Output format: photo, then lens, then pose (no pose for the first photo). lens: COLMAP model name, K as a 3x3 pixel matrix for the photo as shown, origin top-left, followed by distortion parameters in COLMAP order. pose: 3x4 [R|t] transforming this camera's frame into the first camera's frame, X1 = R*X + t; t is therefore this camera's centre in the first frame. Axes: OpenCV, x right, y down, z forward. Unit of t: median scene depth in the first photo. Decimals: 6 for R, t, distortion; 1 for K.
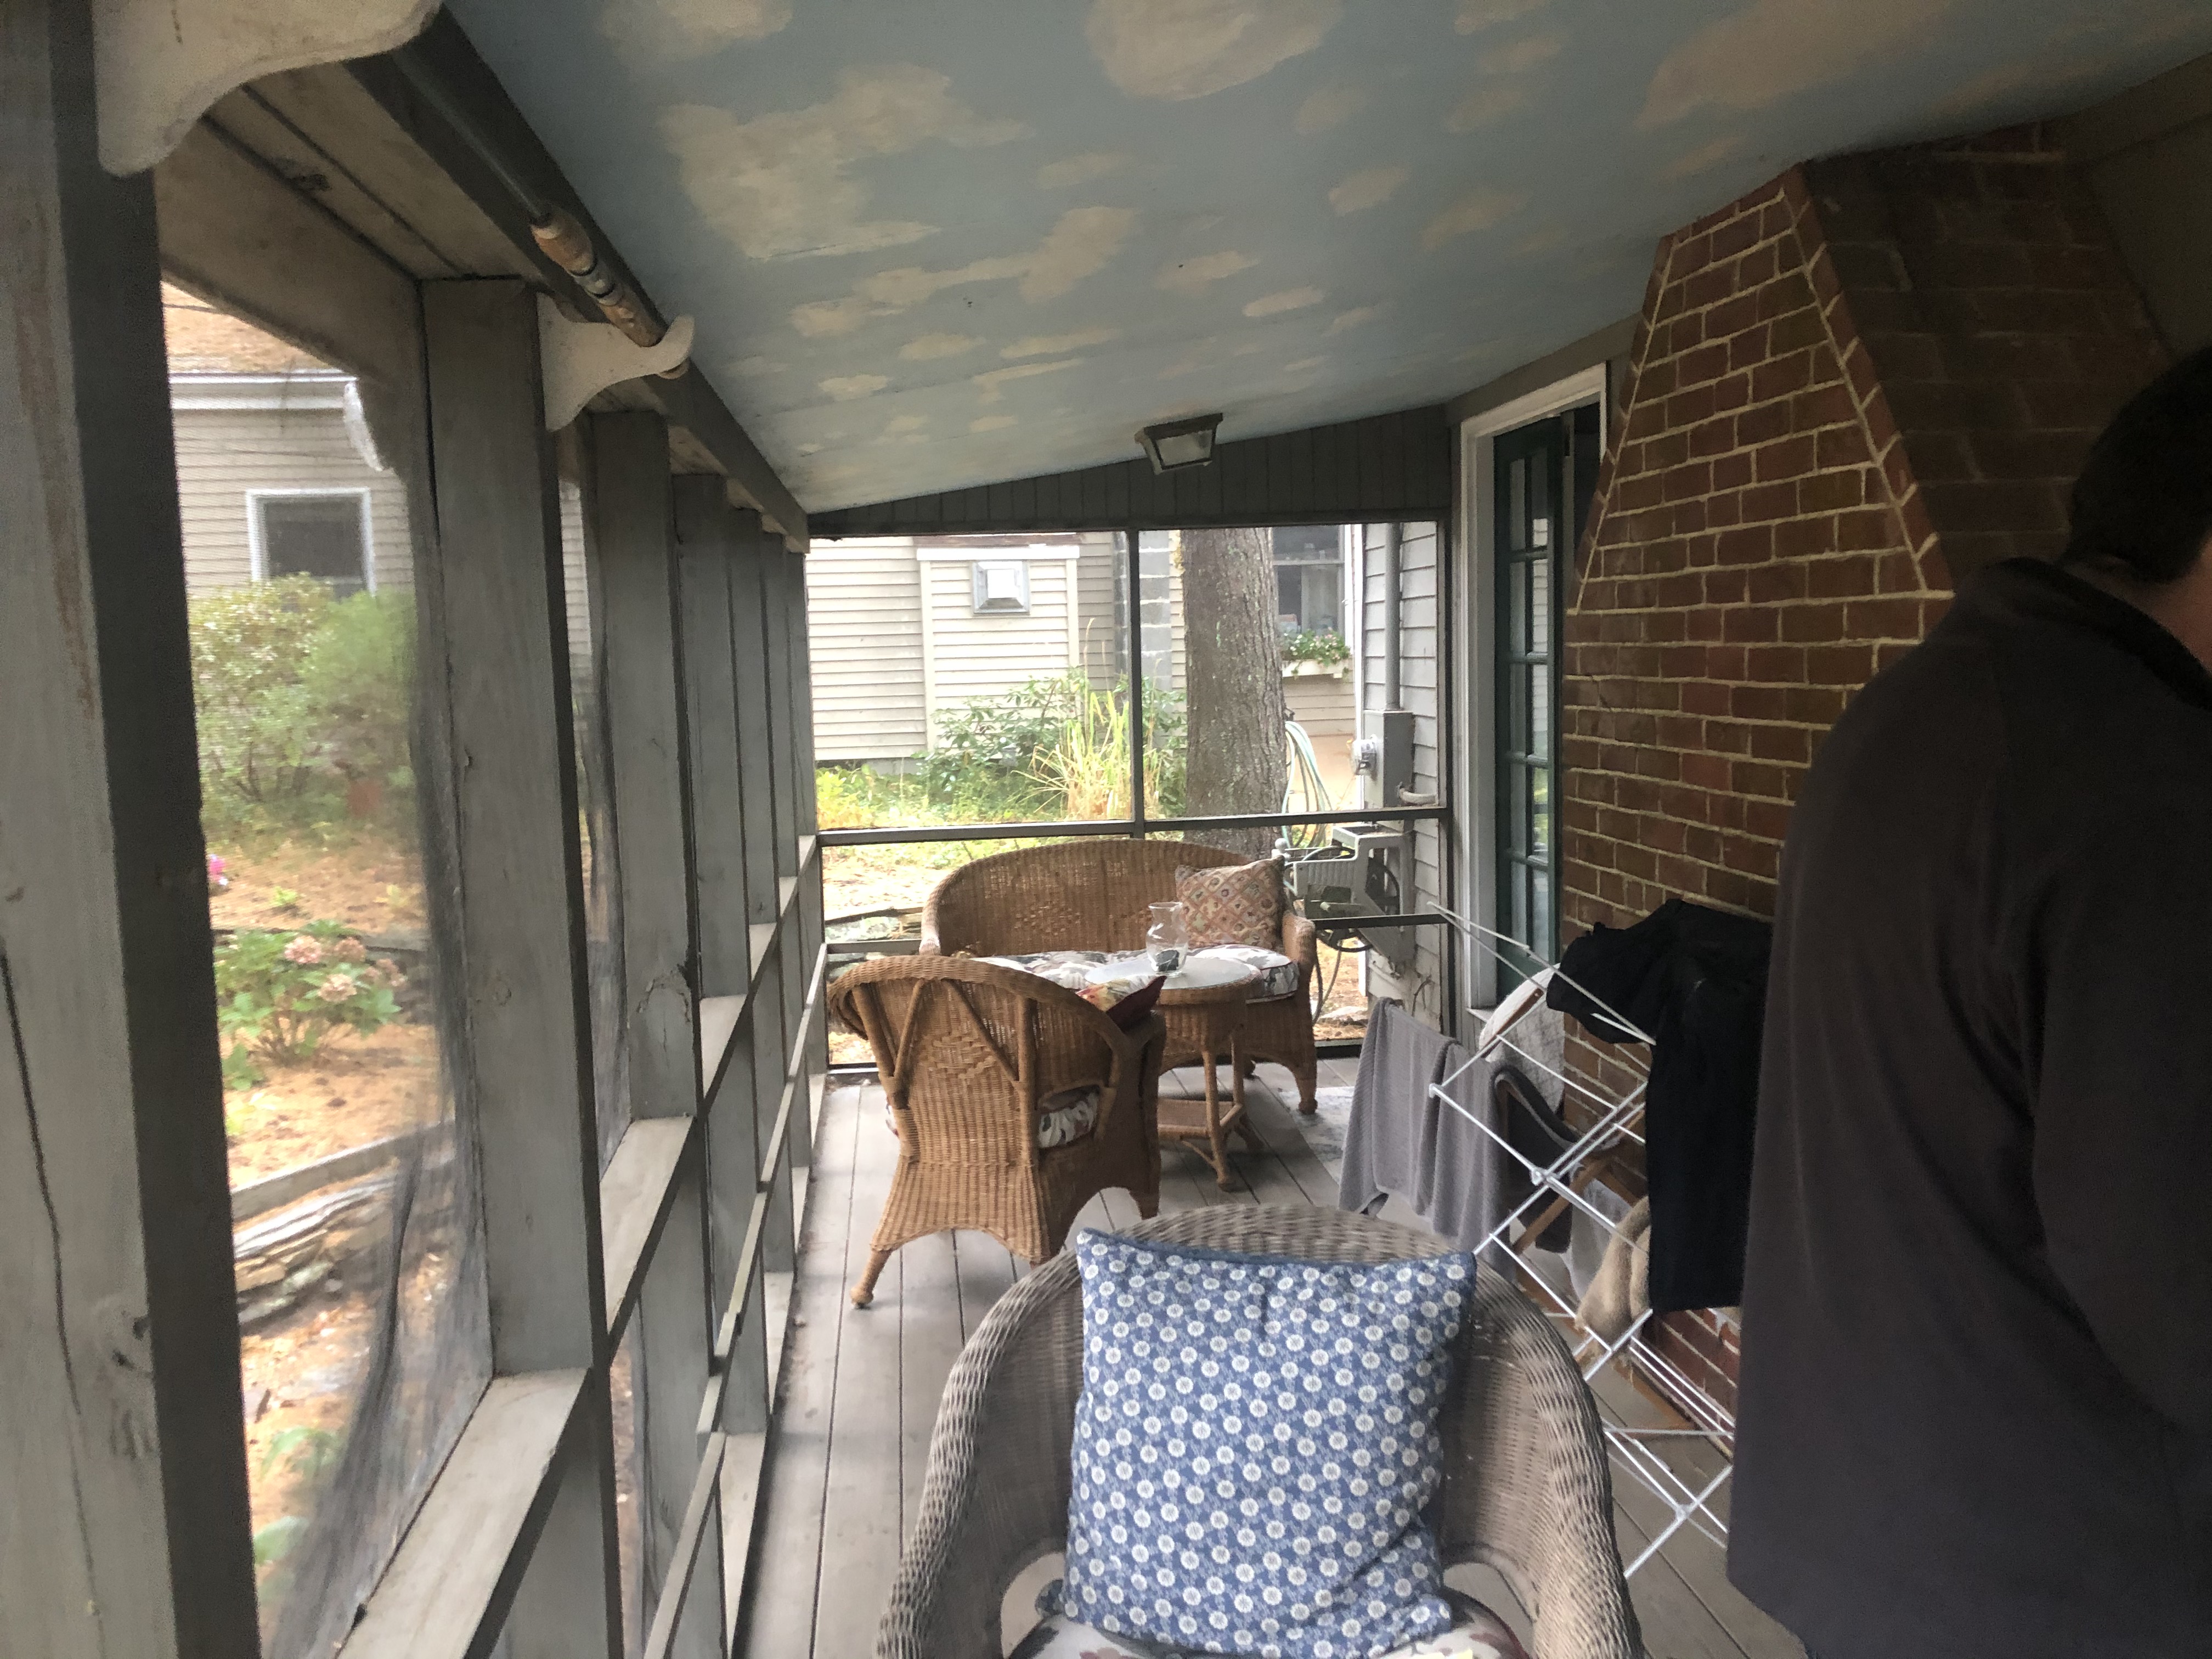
lens RADIAL K [[1764.7, 0, 1091.9], [0, 1764.7, 815.3], [0, 0, 1]] dist [0.056086, -0.071872]
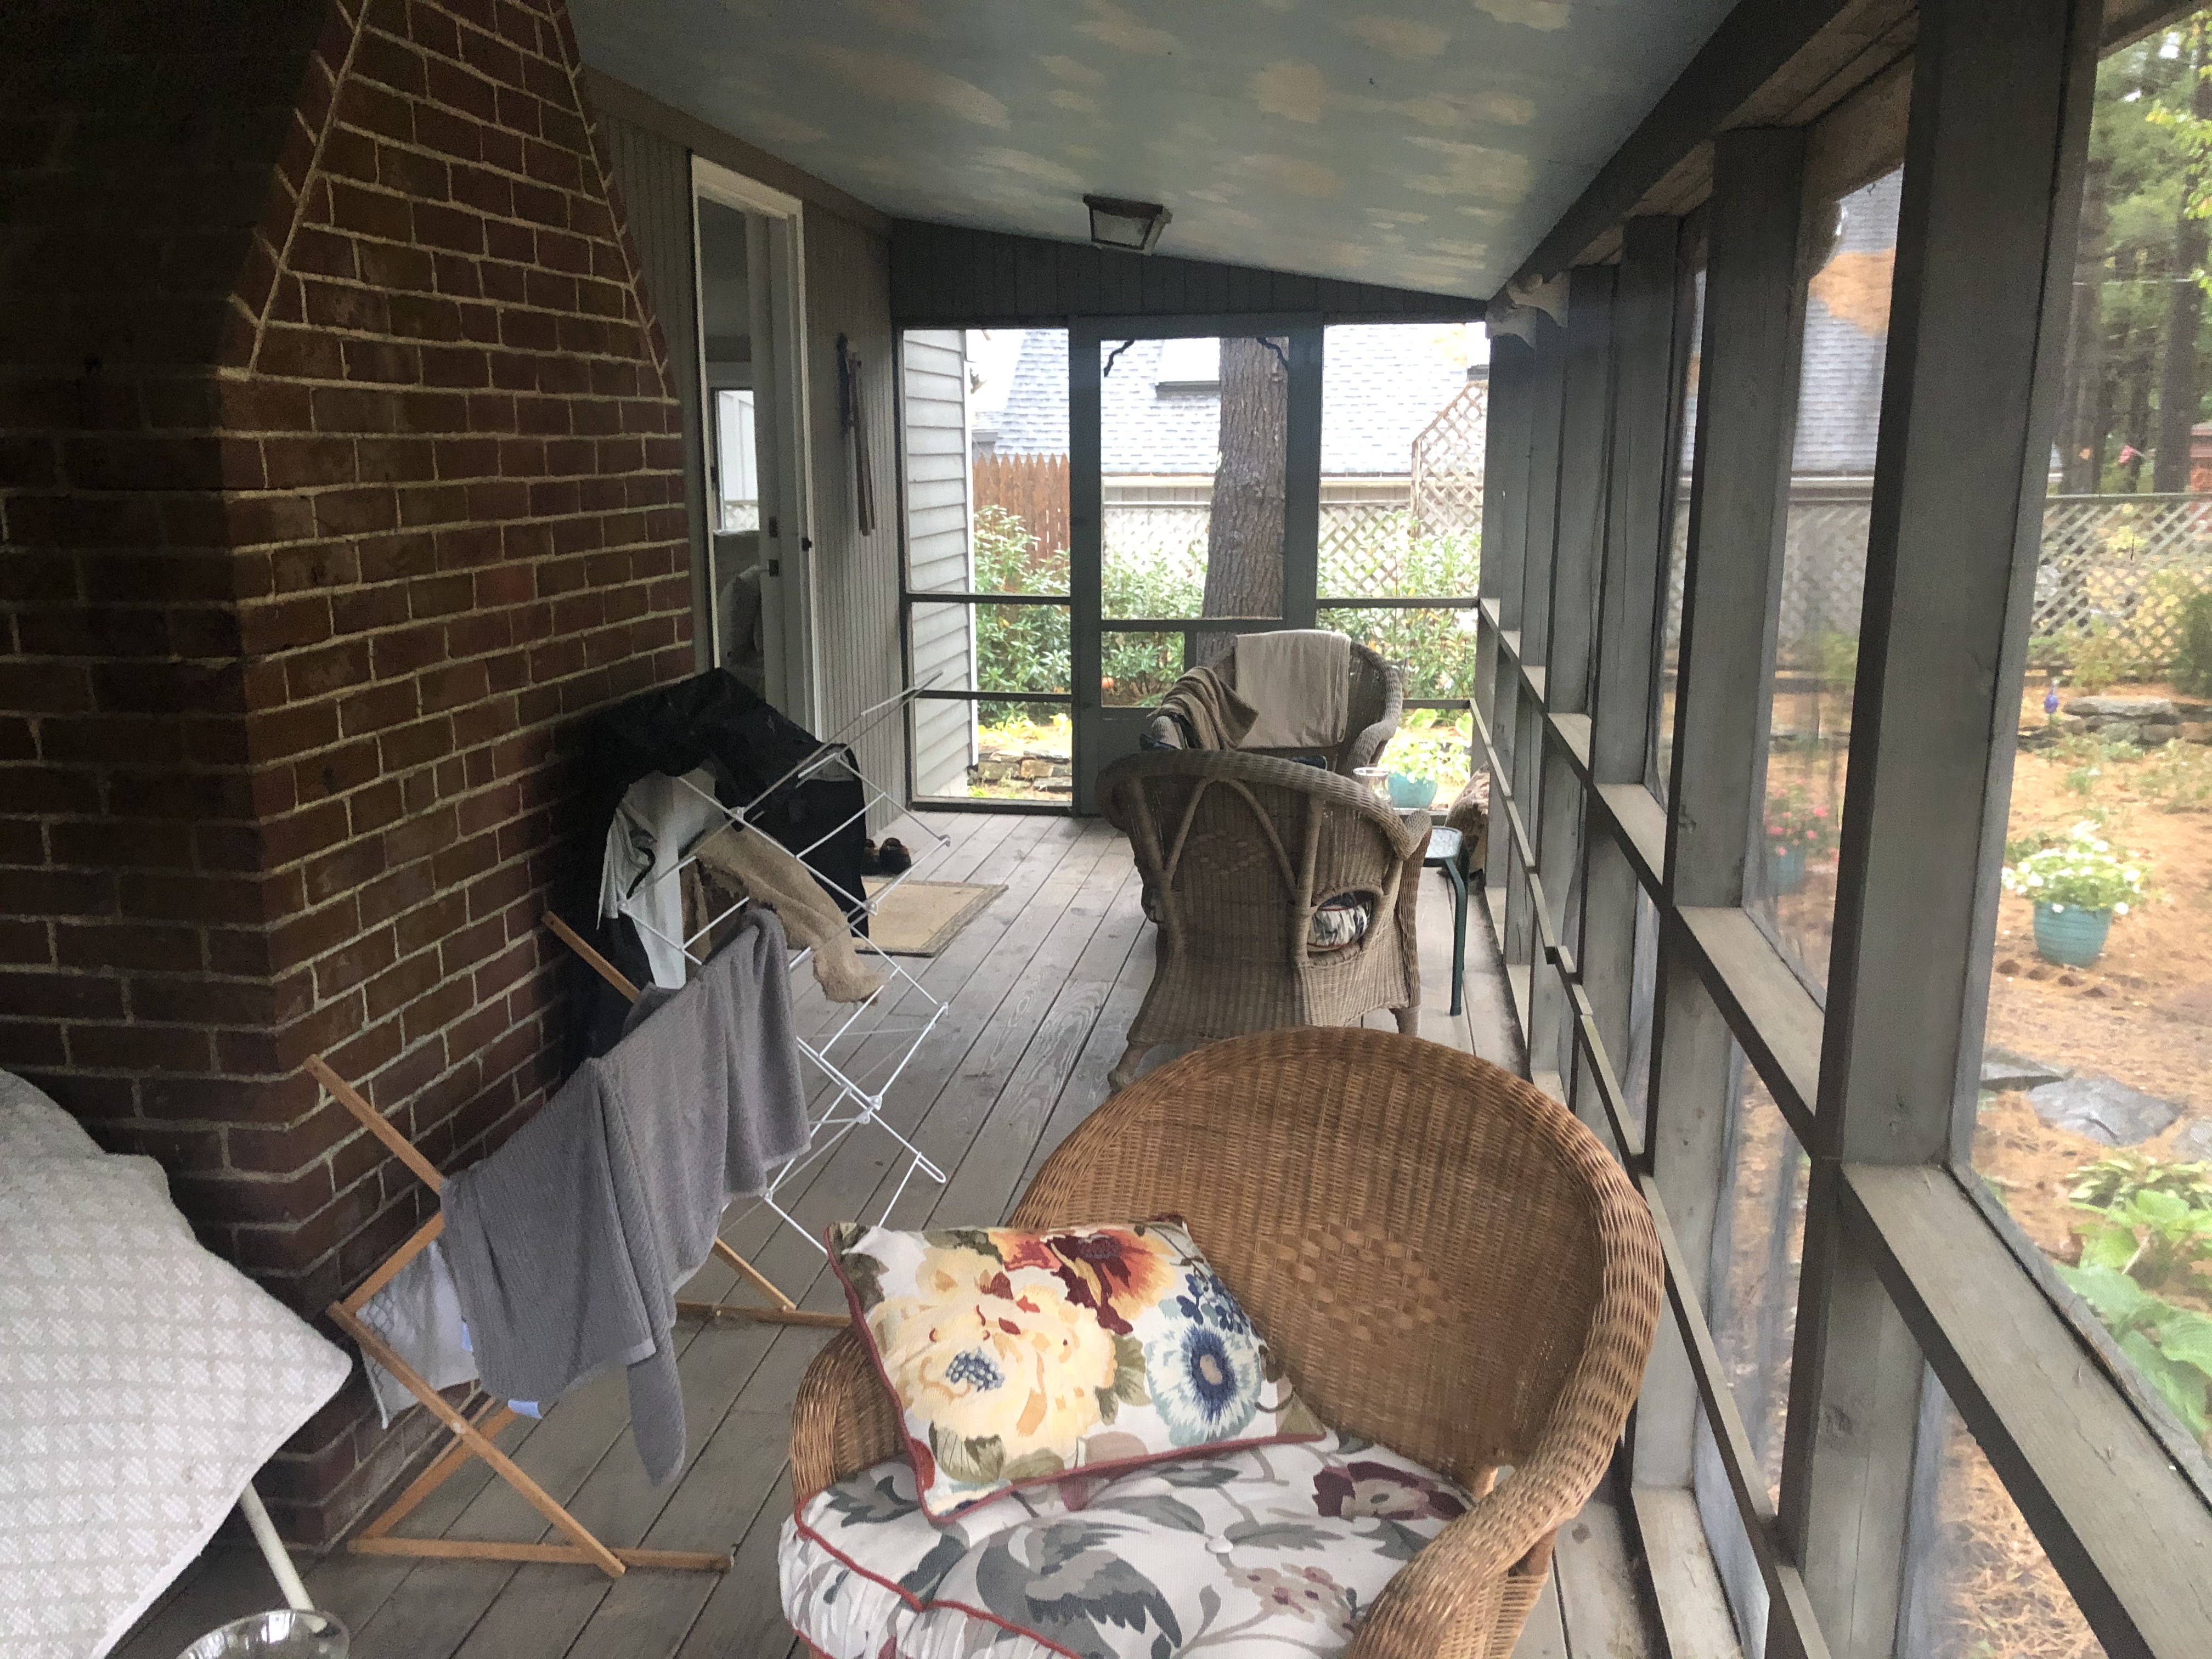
lens RADIAL K [[1772.5, 0, 1106.0], [0, 1772.5, 829.5], [0, 0, 1]] dist [0.050880, -0.061866]
pose [[-0.965076, -0.036562, 0.259406, -0.178288], [0.044642, 0.952777, 0.300370, -0.168922], [-0.258138, 0.301461, -0.917870, 1.856249]]
